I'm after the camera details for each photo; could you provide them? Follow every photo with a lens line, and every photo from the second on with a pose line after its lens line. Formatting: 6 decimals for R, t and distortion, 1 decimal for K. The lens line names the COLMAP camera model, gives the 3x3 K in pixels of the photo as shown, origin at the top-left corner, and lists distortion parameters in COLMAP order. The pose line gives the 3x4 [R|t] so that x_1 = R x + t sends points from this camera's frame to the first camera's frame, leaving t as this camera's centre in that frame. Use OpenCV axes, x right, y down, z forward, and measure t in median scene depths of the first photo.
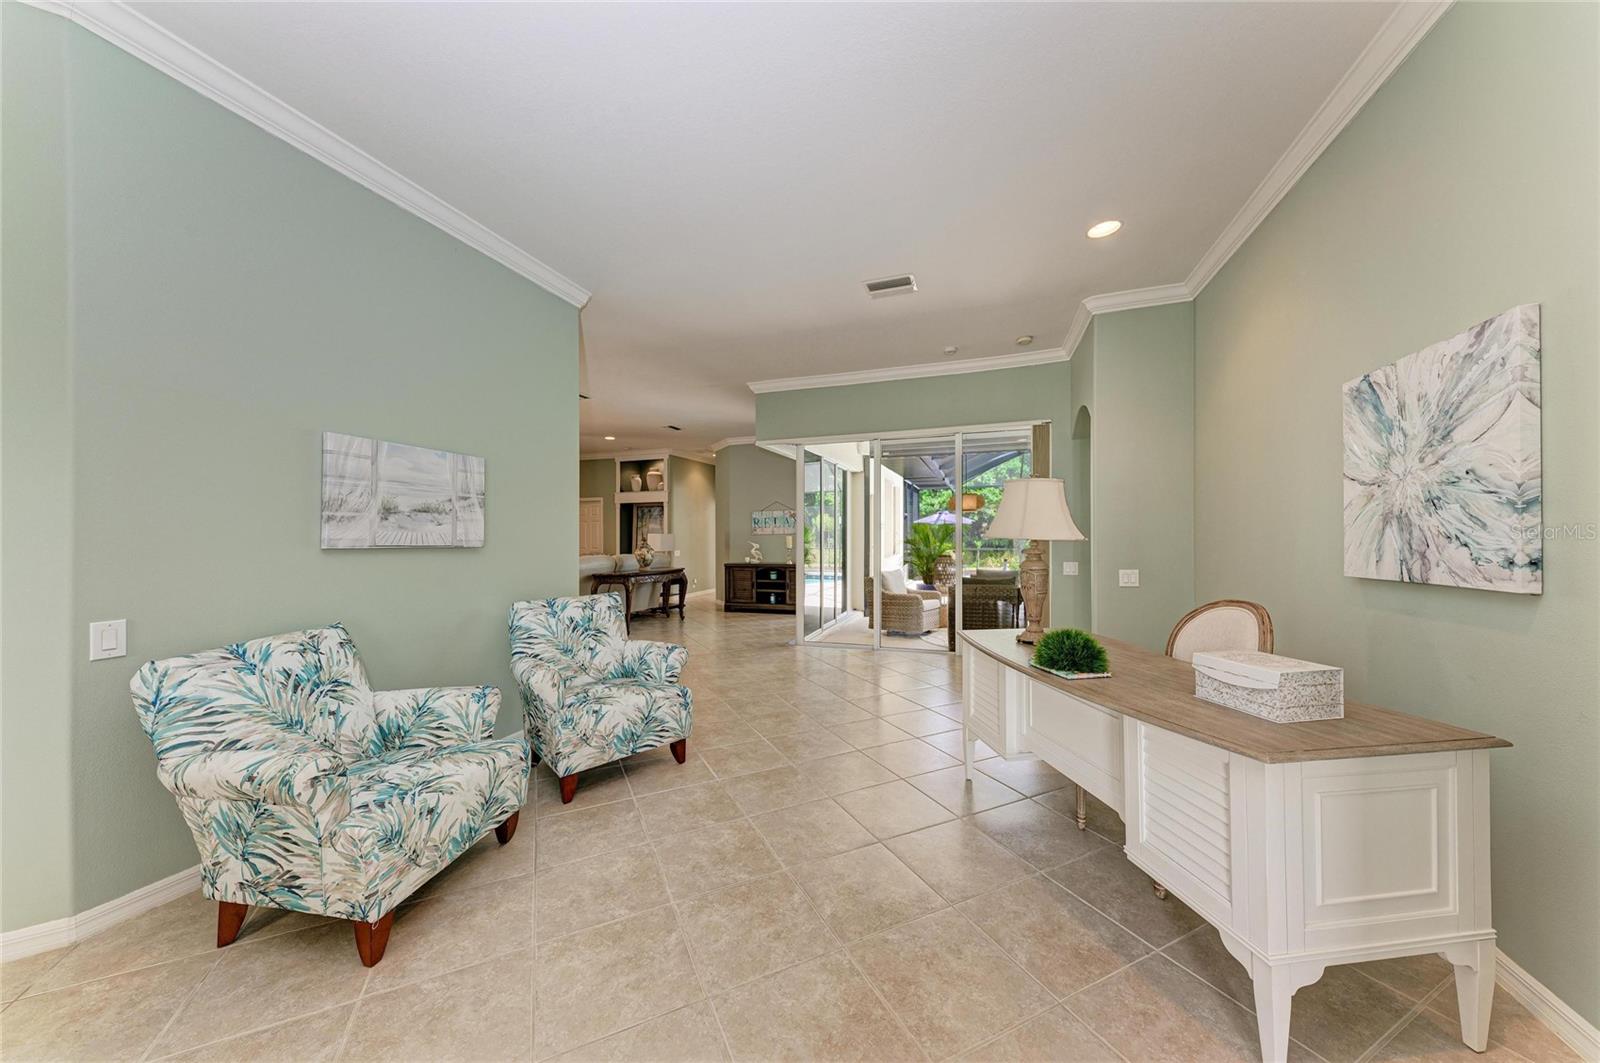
lens RADIAL K [[540.7, 0, 804.6], [0, 540.7, 532.2], [0, 0, 1]] dist [0.007881, -0.001582]
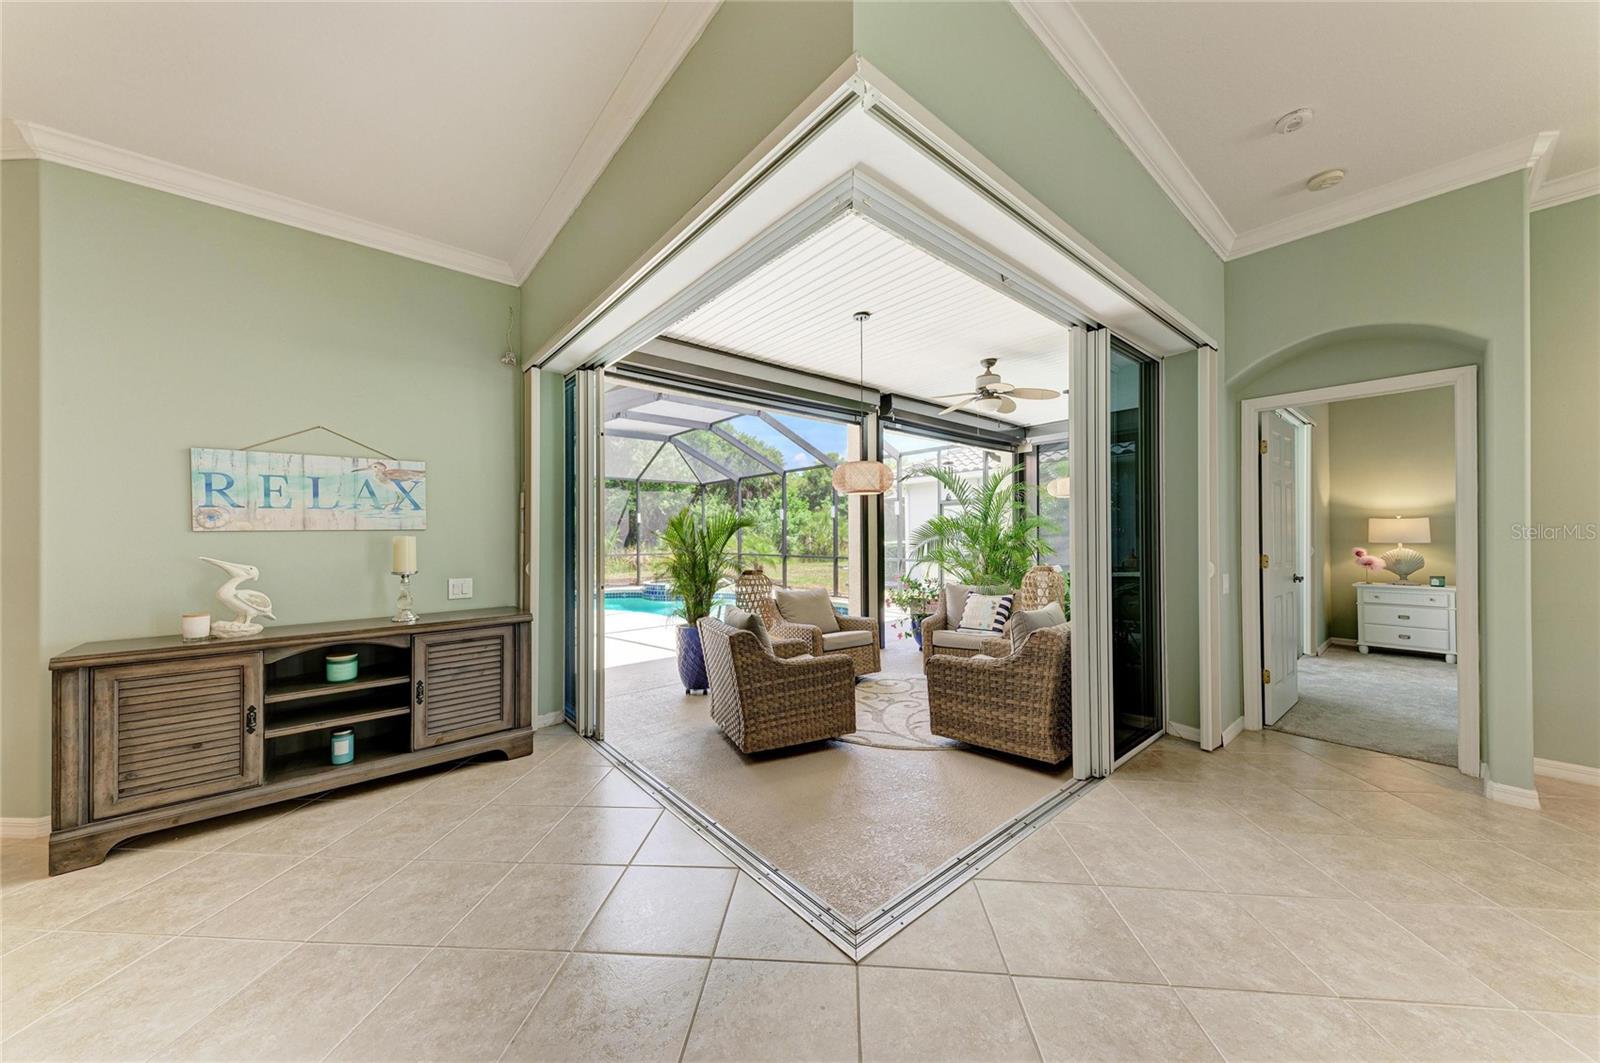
lens RADIAL K [[540.7, 0, 805.1], [0, 540.7, 532.7], [0, 0, 1]] dist [0.007881, -0.001582]
pose [[0.510622, 0.003925, 0.859796, -0.820445], [-0.001556, 0.999992, -0.003641, 0.029356], [-0.859804, 0.000522, 0.510625, 2.790954]]
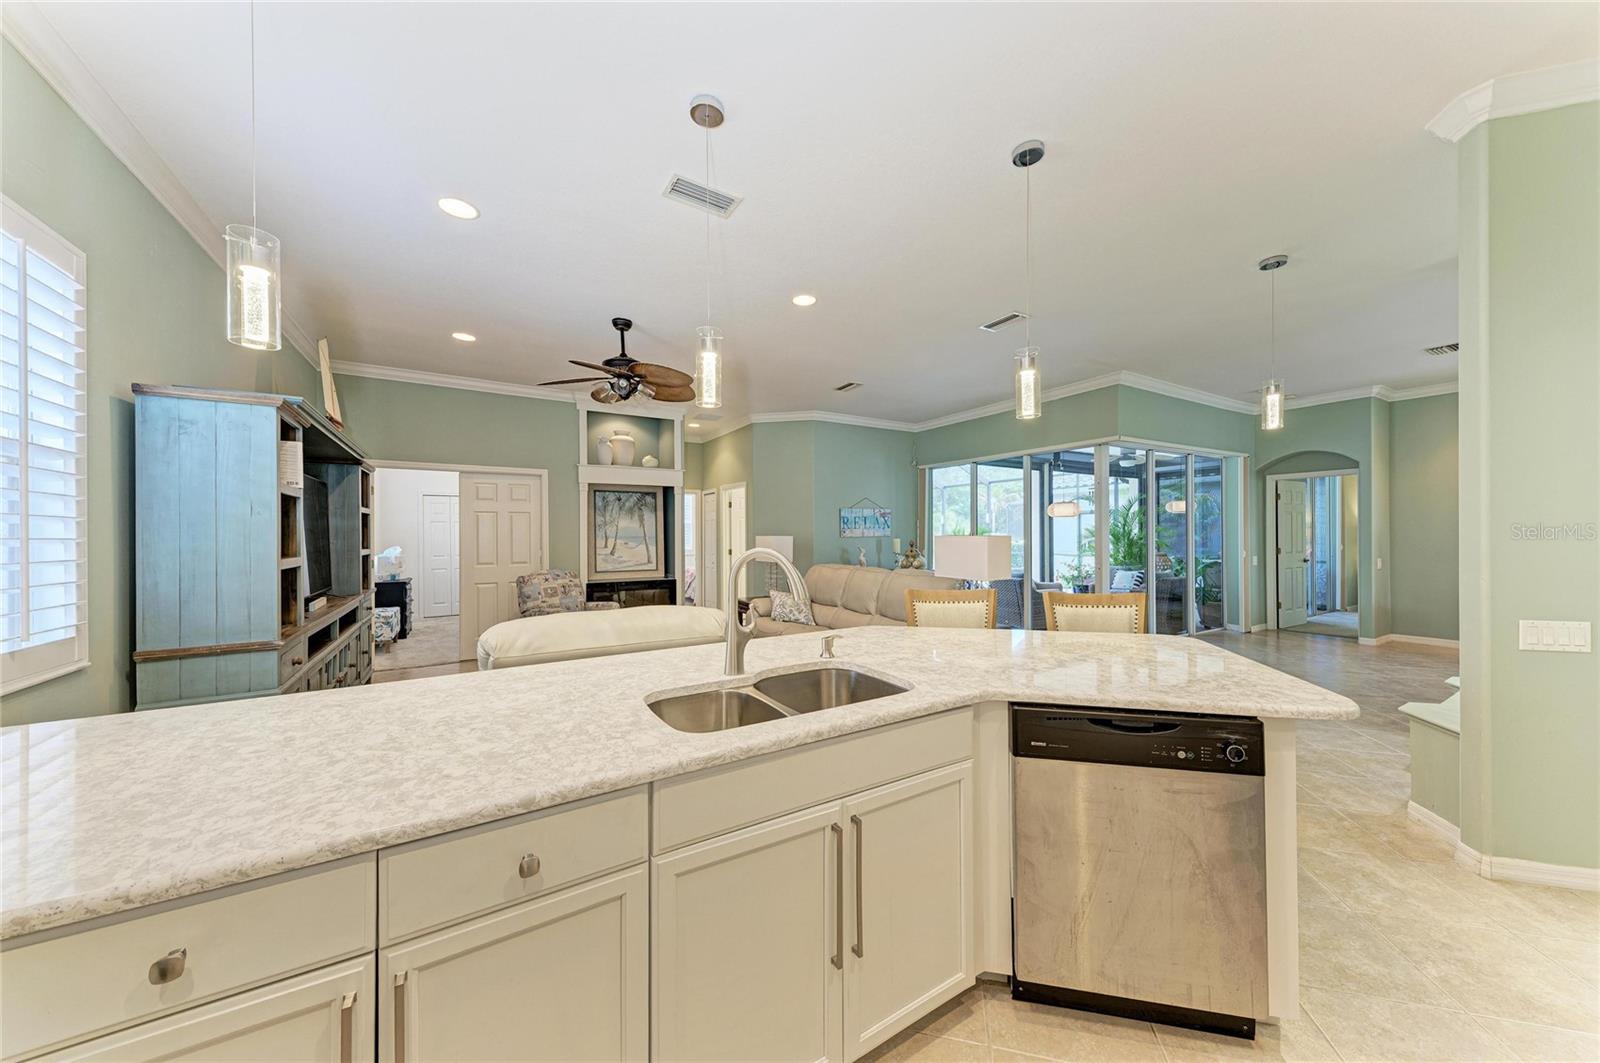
lens RADIAL K [[540.7, 0, 798.2], [0, 540.7, 532.9], [0, 0, 1]] dist [0.007881, -0.001582]
pose [[0.646616, 0.000604, 0.762815, -3.460949], [-0.001336, 0.999999, 0.000340, -0.007827], [-0.762814, -0.001238, 0.646616, 2.520969]]
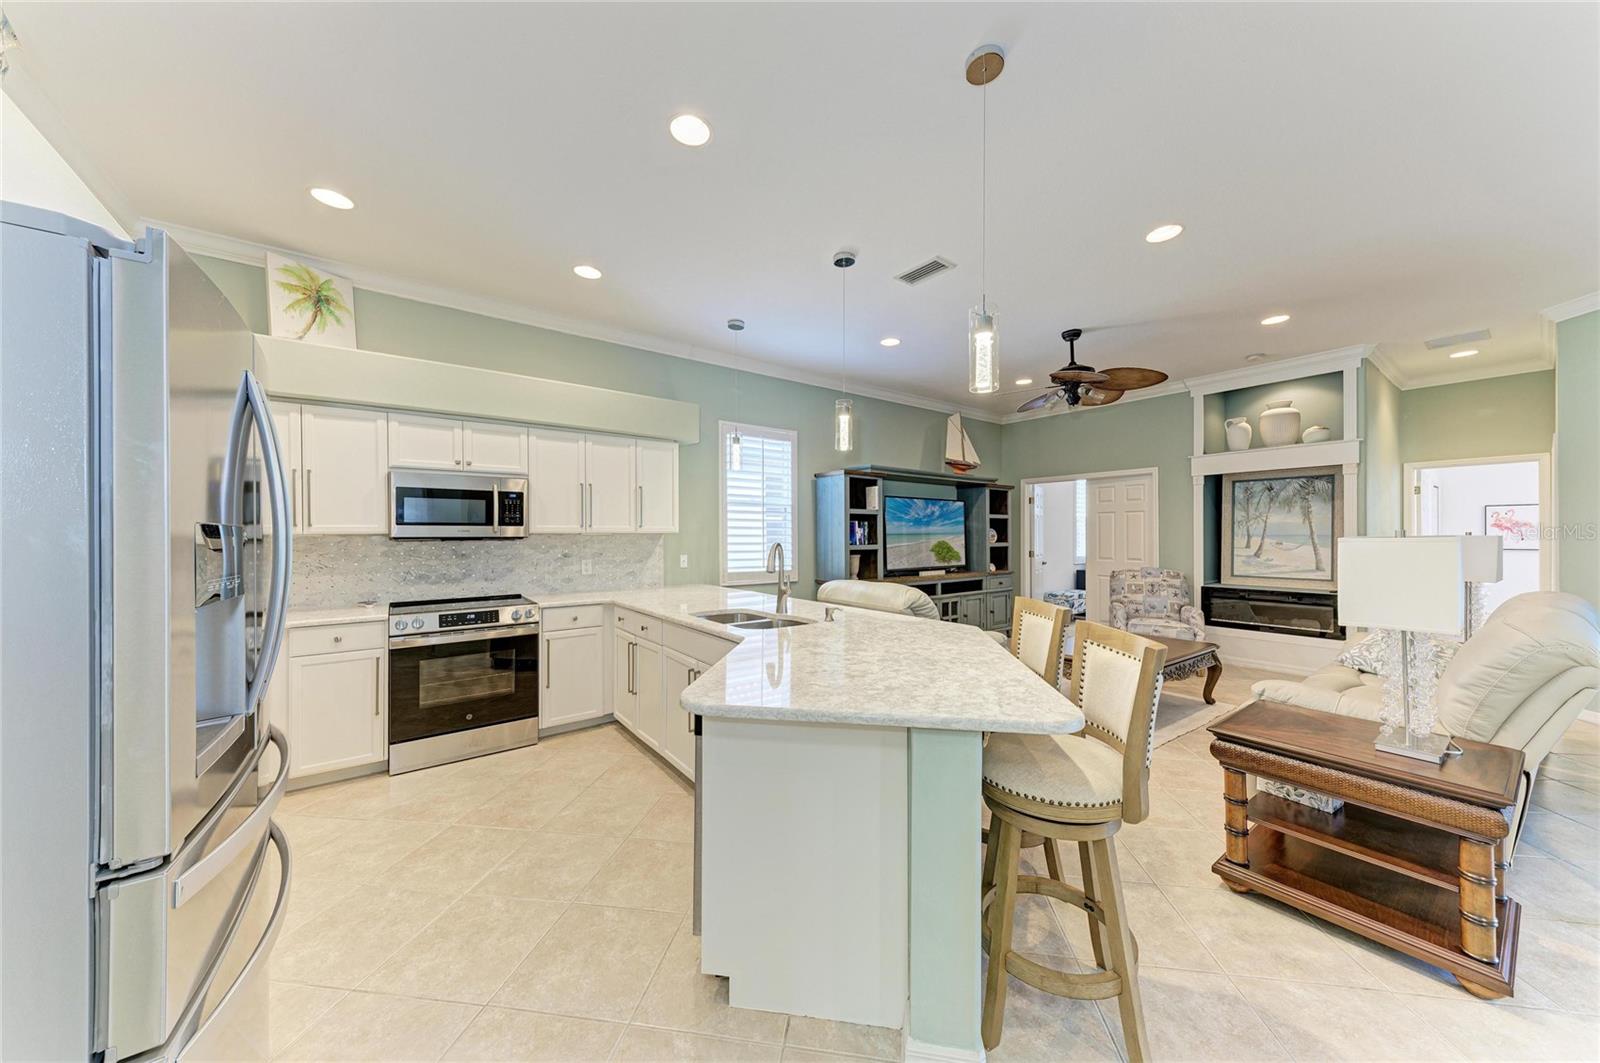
lens RADIAL K [[540.7, 0, 798.5], [0, 540.7, 537.6], [0, 0, 1]] dist [0.007881, -0.001582]
pose [[0.820066, 0.001144, -0.572267, -1.977774], [0.005513, 0.999936, 0.009899, -0.007765], [0.572242, -0.011273, 0.820007, 1.927291]]
